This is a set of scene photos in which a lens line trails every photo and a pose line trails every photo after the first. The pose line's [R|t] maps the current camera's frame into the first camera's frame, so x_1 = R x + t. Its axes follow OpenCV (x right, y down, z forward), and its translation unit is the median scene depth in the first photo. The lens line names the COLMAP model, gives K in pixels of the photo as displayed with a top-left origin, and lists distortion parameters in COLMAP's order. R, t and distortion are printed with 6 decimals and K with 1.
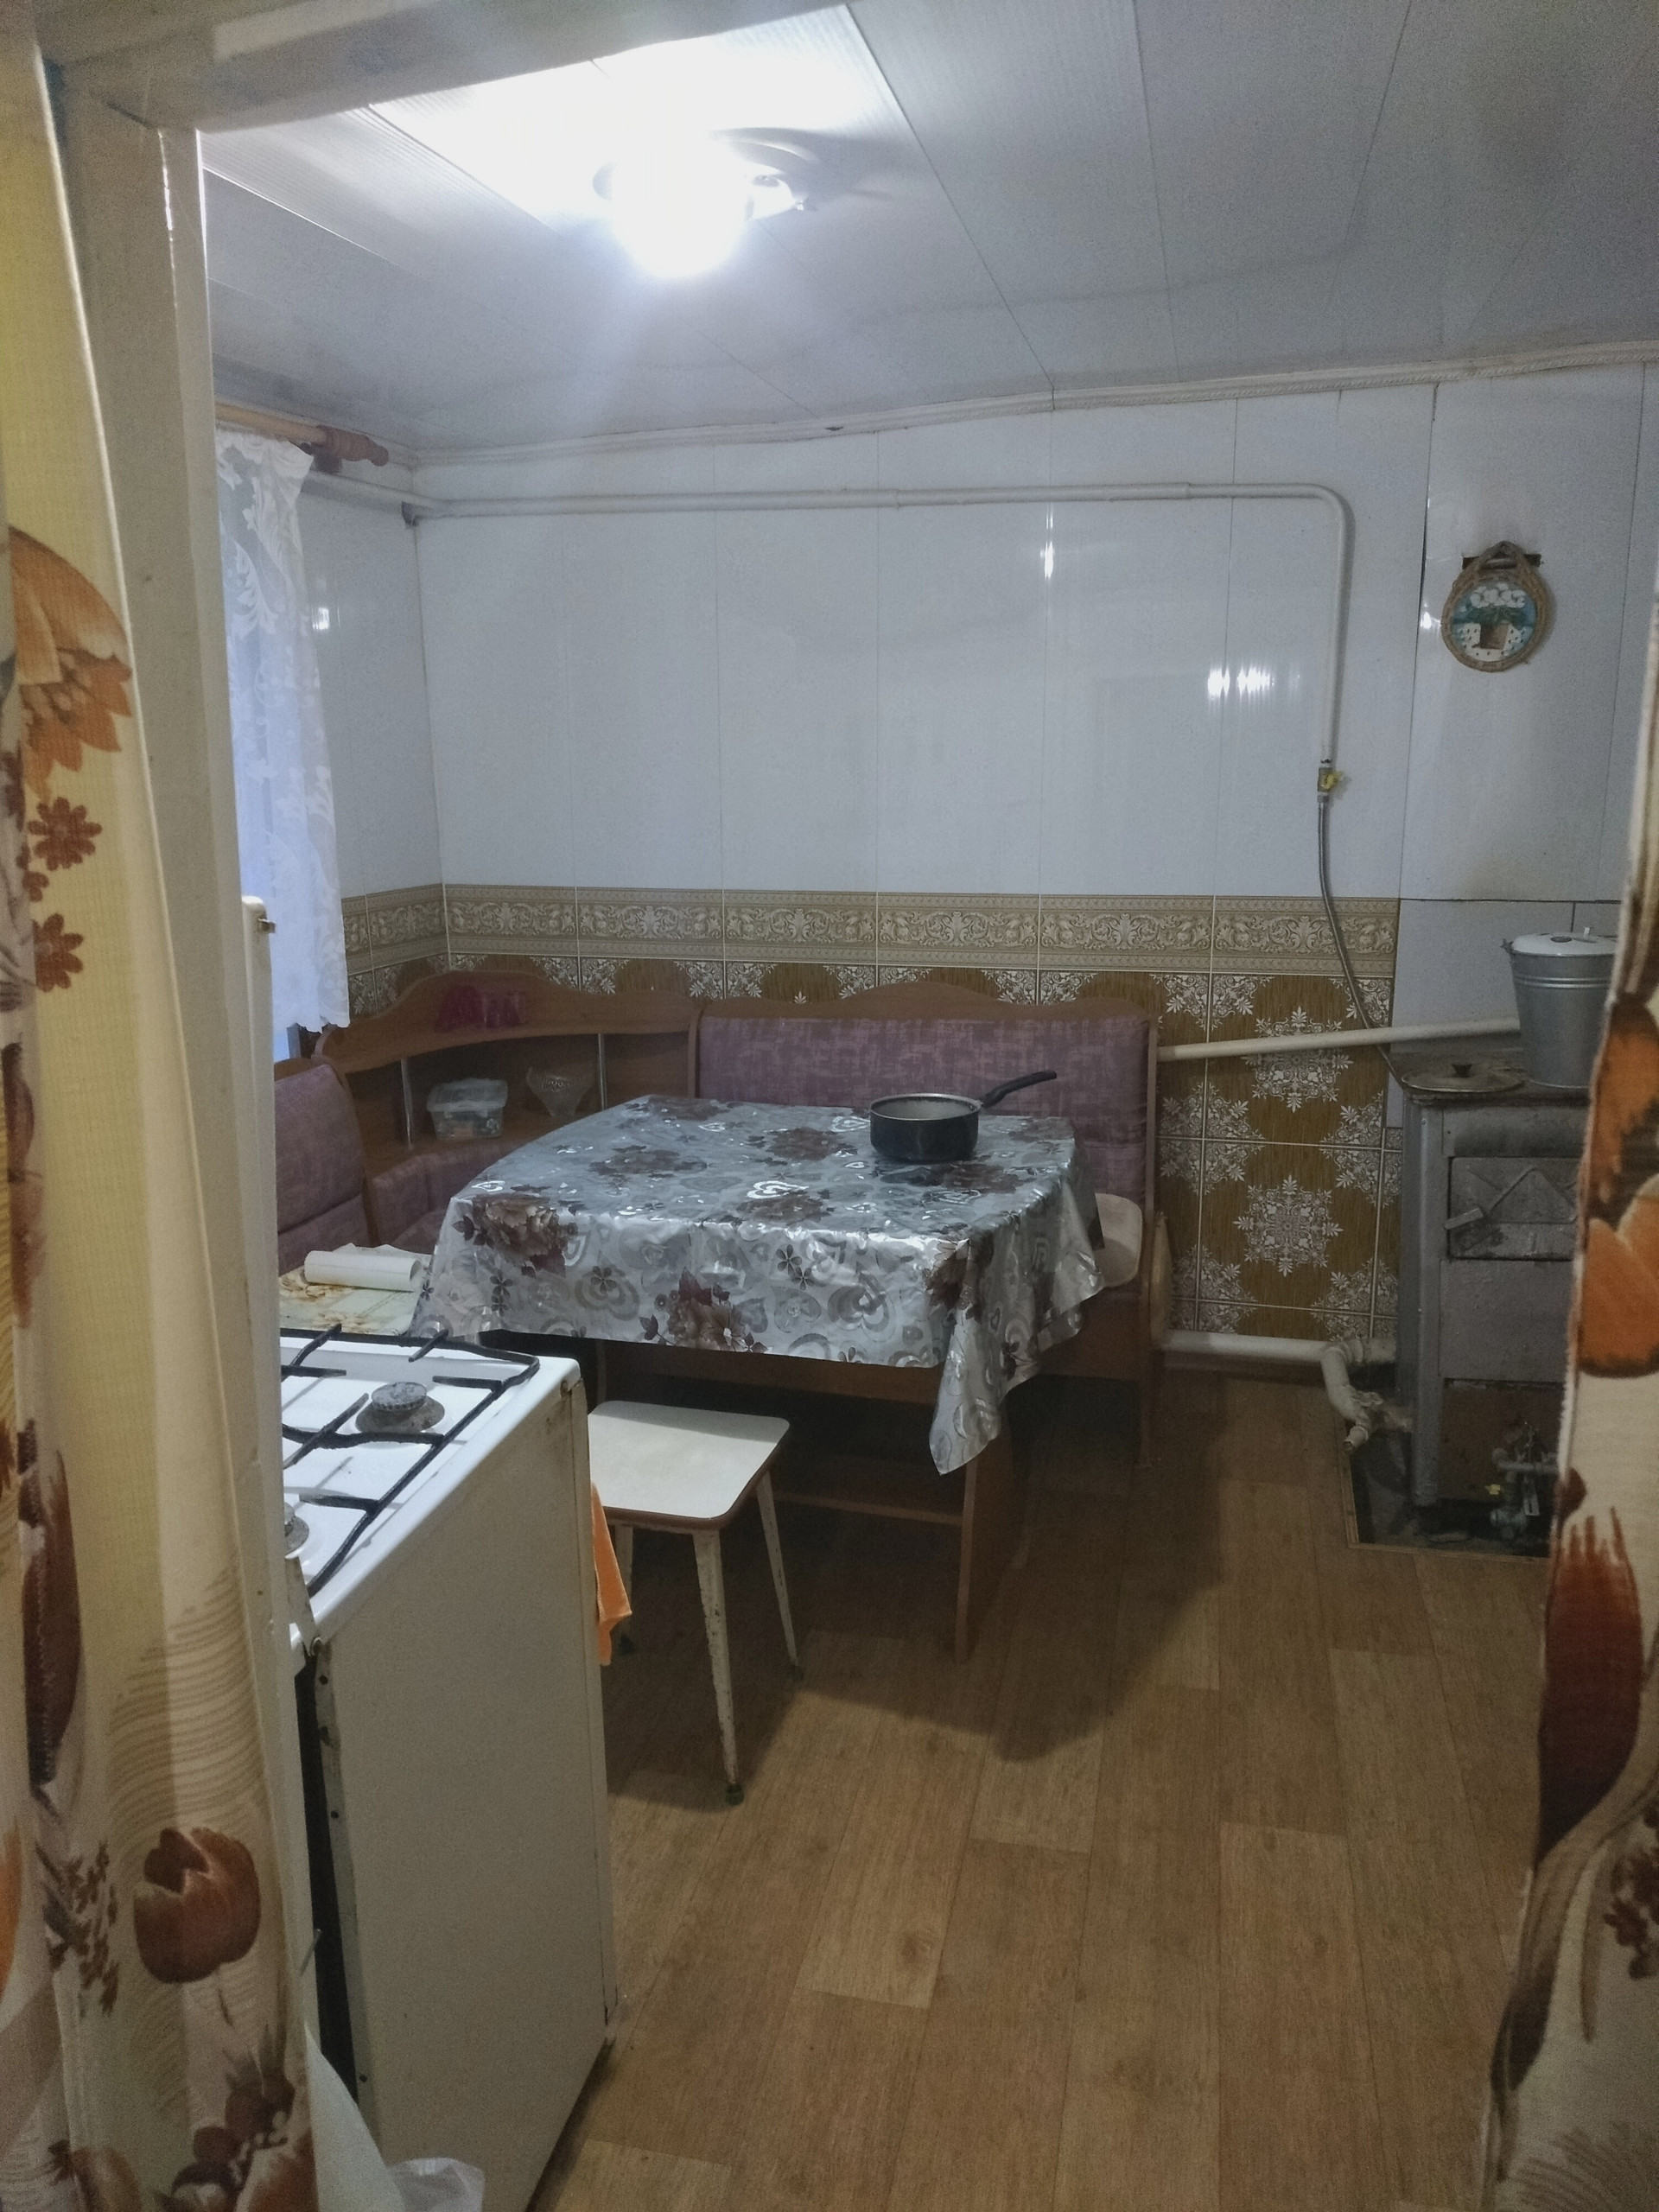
lens RADIAL K [[1584.3, 0, 830.2], [0, 1584.3, 1096.0], [0, 0, 1]] dist [0.006453, -0.018193]
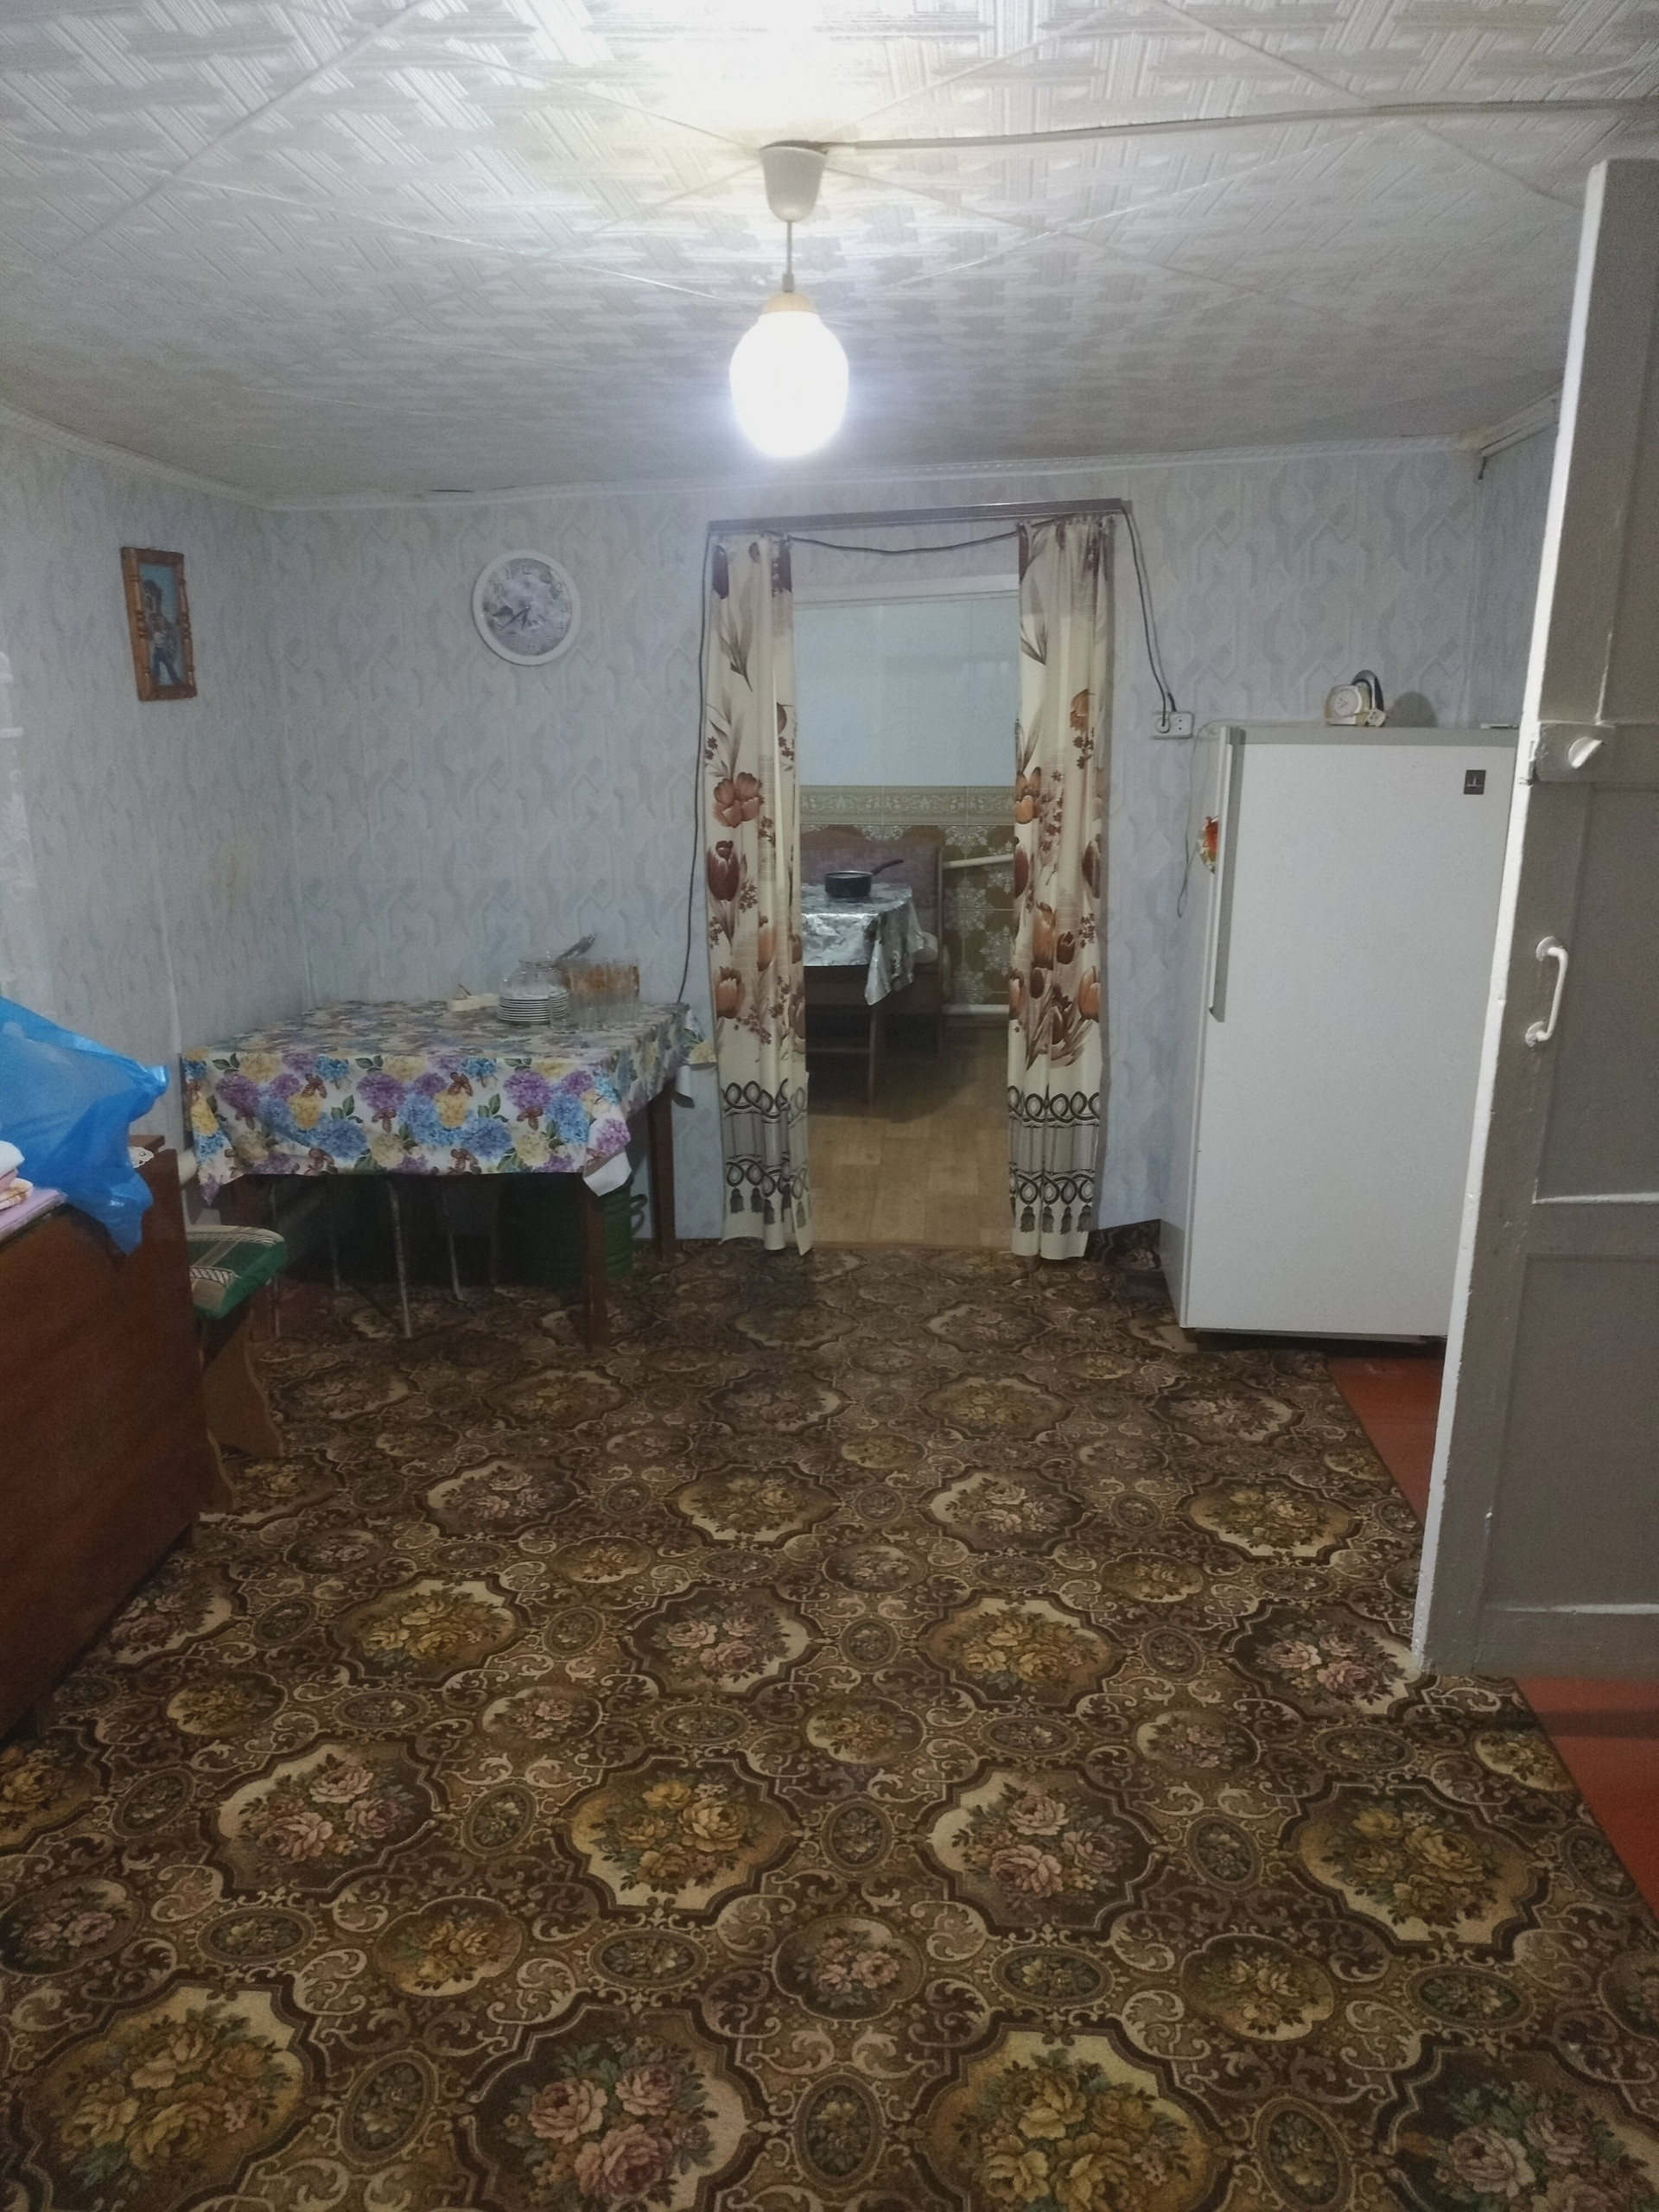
lens RADIAL K [[1584.3, 0, 830.2], [0, 1584.3, 1096.0], [0, 0, 1]] dist [0.006453, -0.018193]
pose [[0.988151, -0.027472, 0.151009, -0.351430], [0.020138, 0.998552, 0.049887, 0.231302], [-0.152161, -0.046255, 0.987273, -1.403743]]
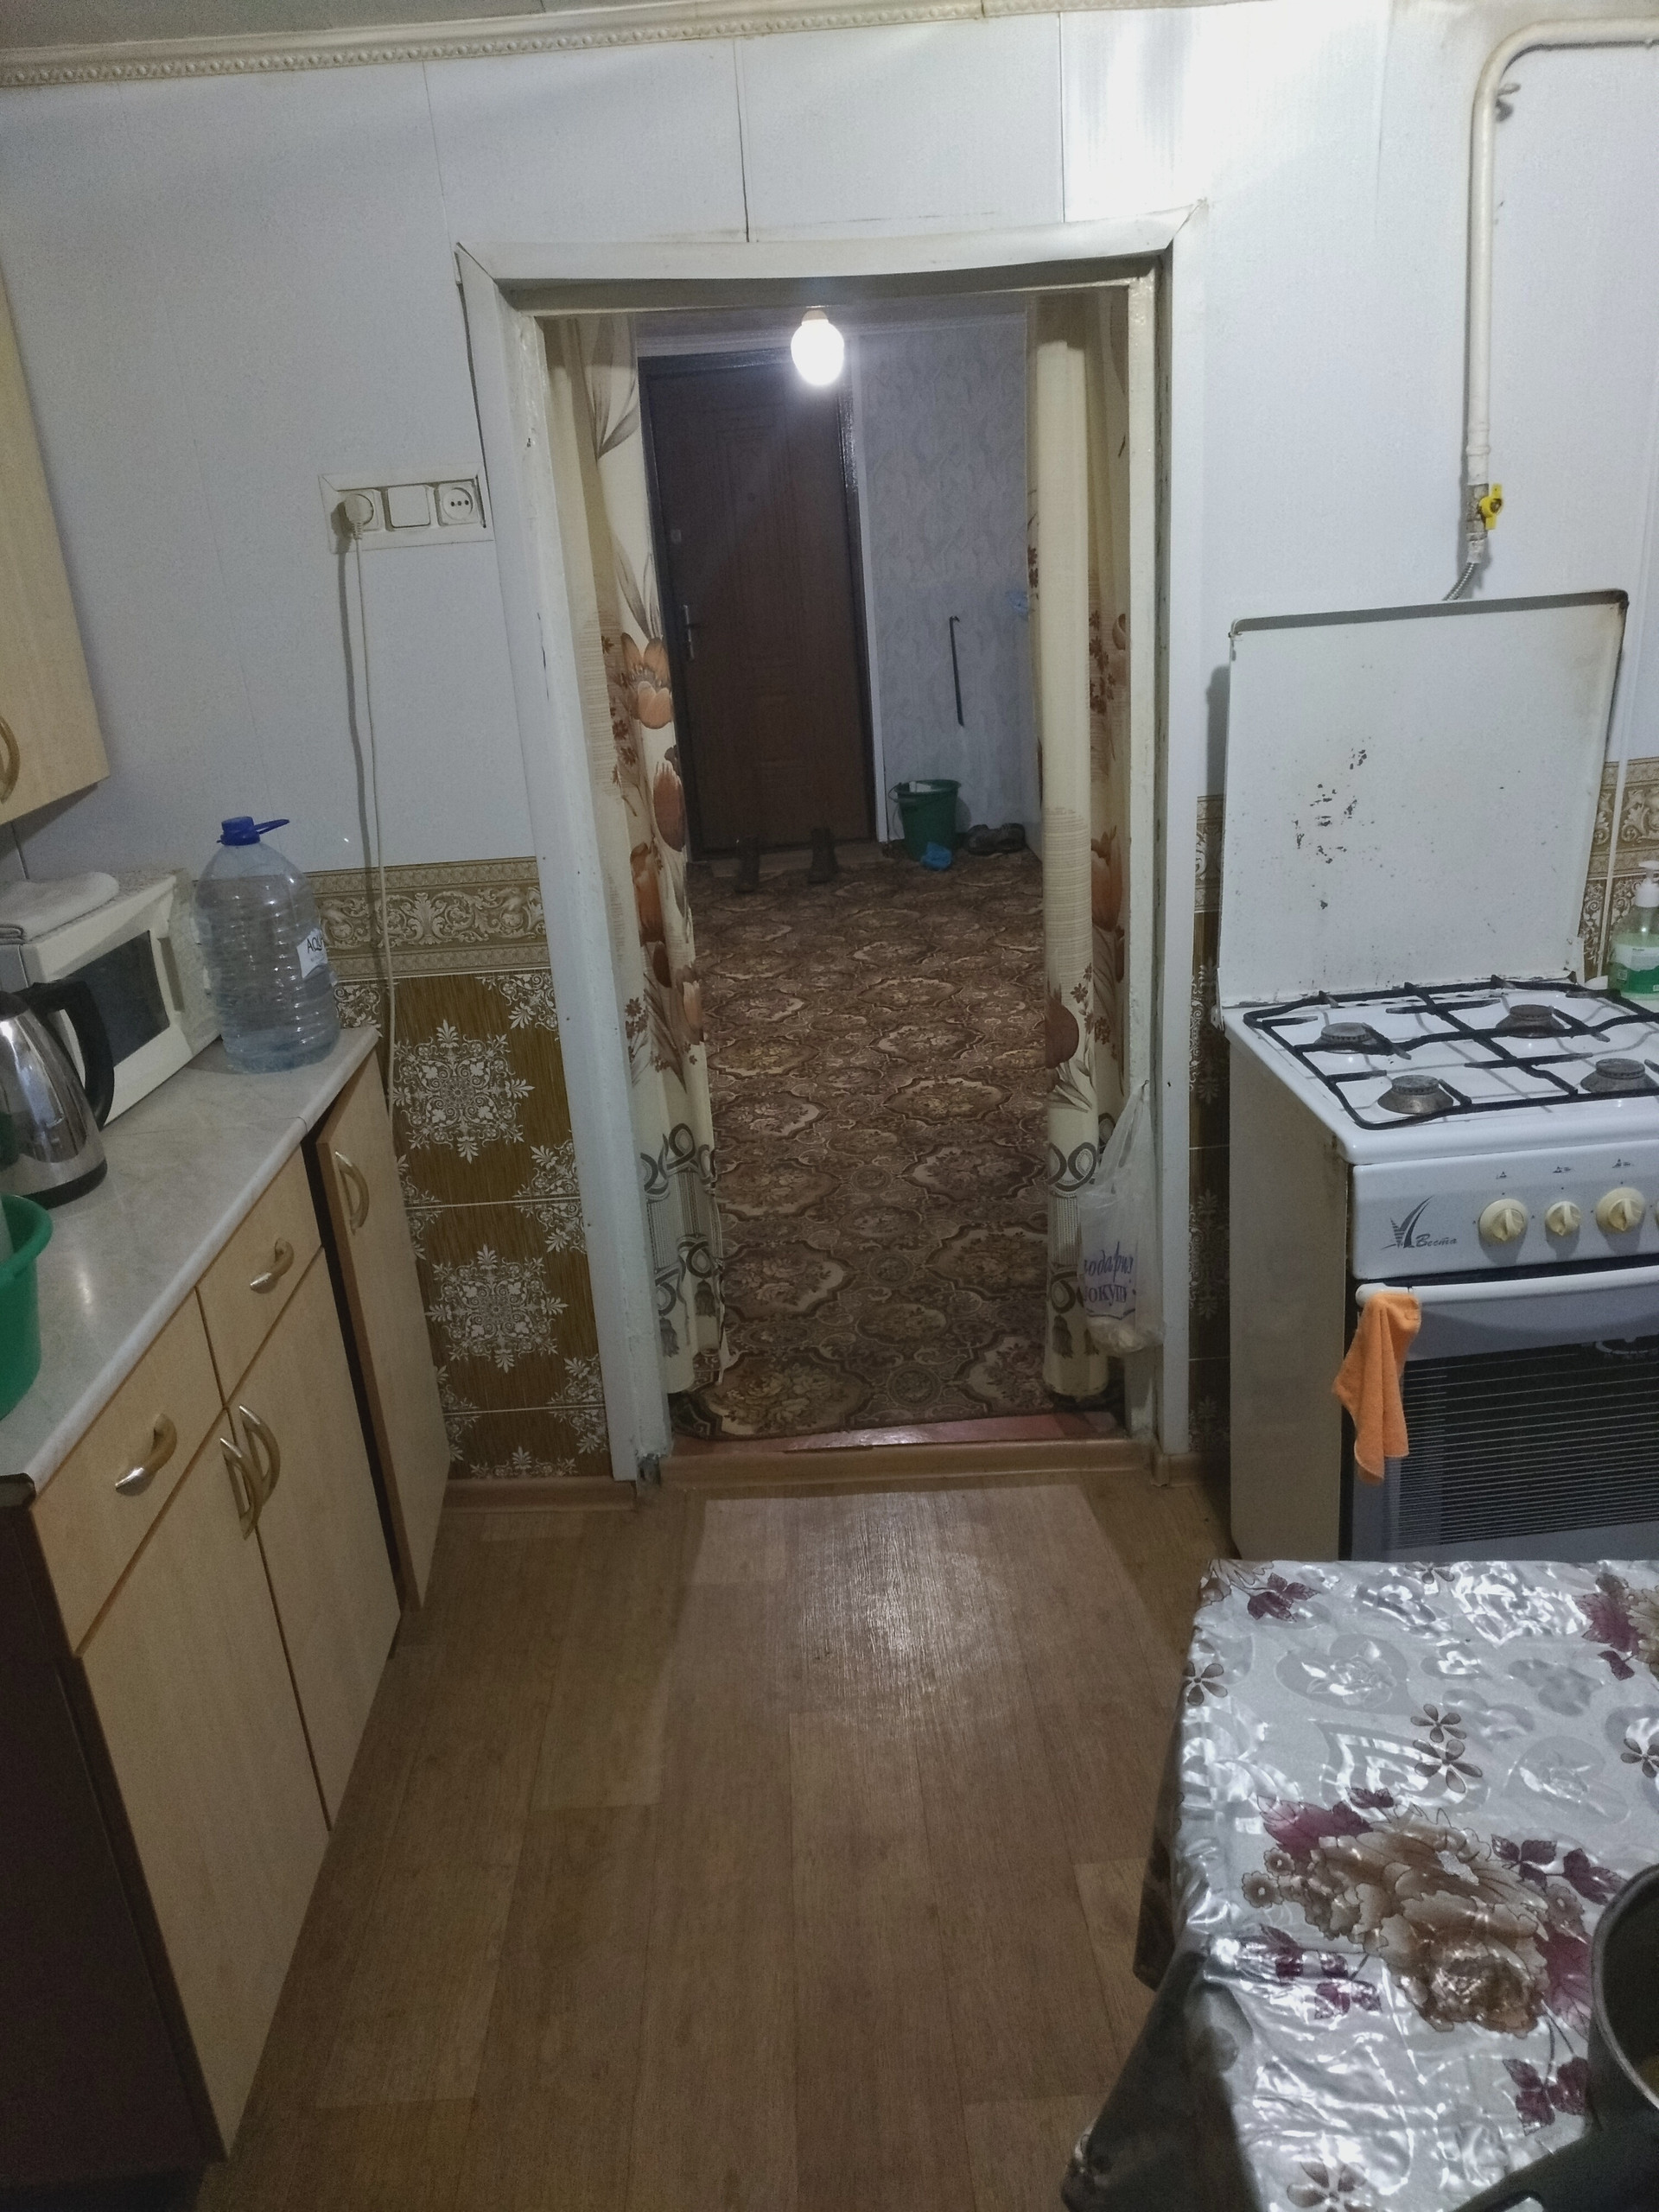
lens RADIAL K [[1584.3, 0, 830.2], [0, 1584.3, 1096.0], [0, 0, 1]] dist [0.006453, -0.018193]
pose [[-0.954077, 0.218584, -0.204836, 0.250055], [0.085259, 0.853647, 0.513826, -0.291678], [0.287172, 0.472766, -0.833081, 1.259386]]
